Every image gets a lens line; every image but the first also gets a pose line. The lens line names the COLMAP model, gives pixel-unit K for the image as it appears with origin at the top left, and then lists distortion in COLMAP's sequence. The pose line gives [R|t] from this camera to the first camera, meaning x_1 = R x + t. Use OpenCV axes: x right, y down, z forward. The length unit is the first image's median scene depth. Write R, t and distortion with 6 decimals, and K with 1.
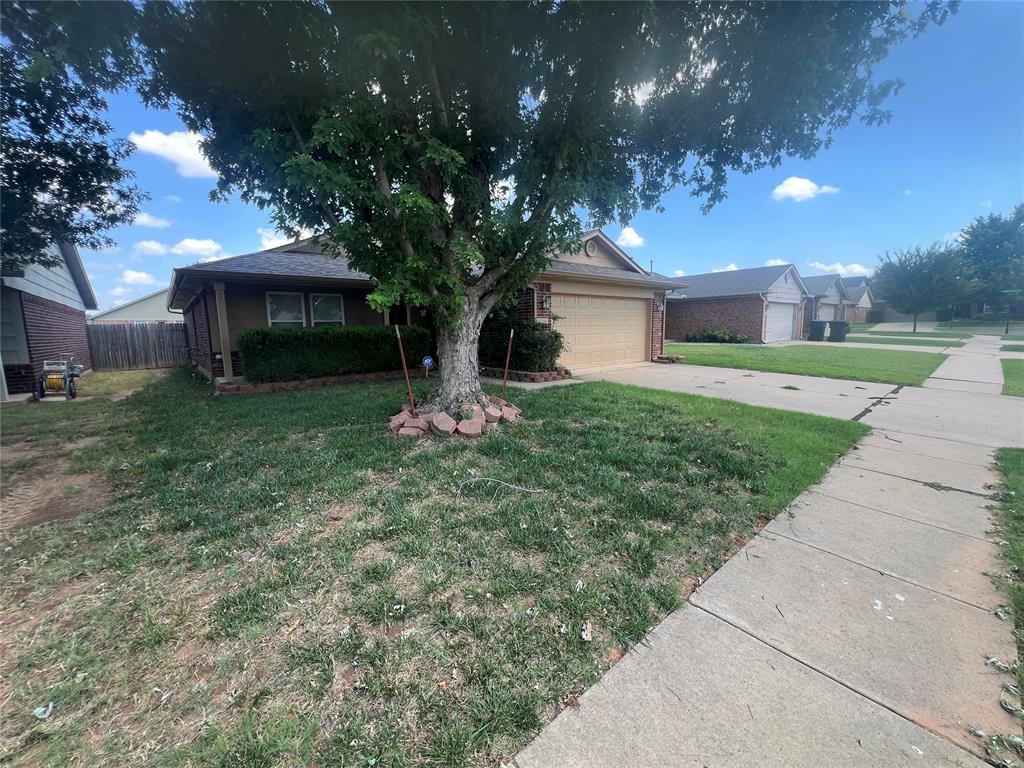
lens RADIAL K [[410.0, 0, 514.0], [0, 410.0, 385.3], [0, 0, 1]] dist [-0.003154, 0.000172]
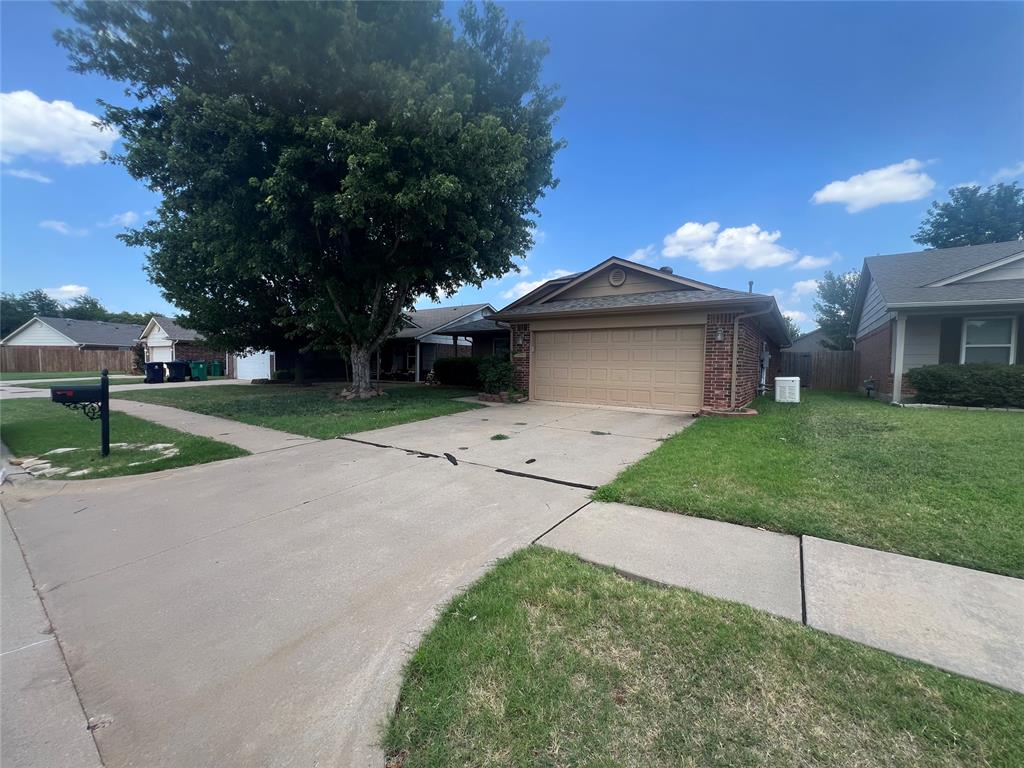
lens RADIAL K [[410.0, 0, 512.8], [0, 410.0, 381.4], [0, 0, 1]] dist [-0.003154, 0.000172]
pose [[0.240294, 0.065333, -0.968499, 1.181867], [-0.152711, 0.987853, 0.028750, -0.104305], [0.958612, 0.140992, 0.247353, 0.651331]]
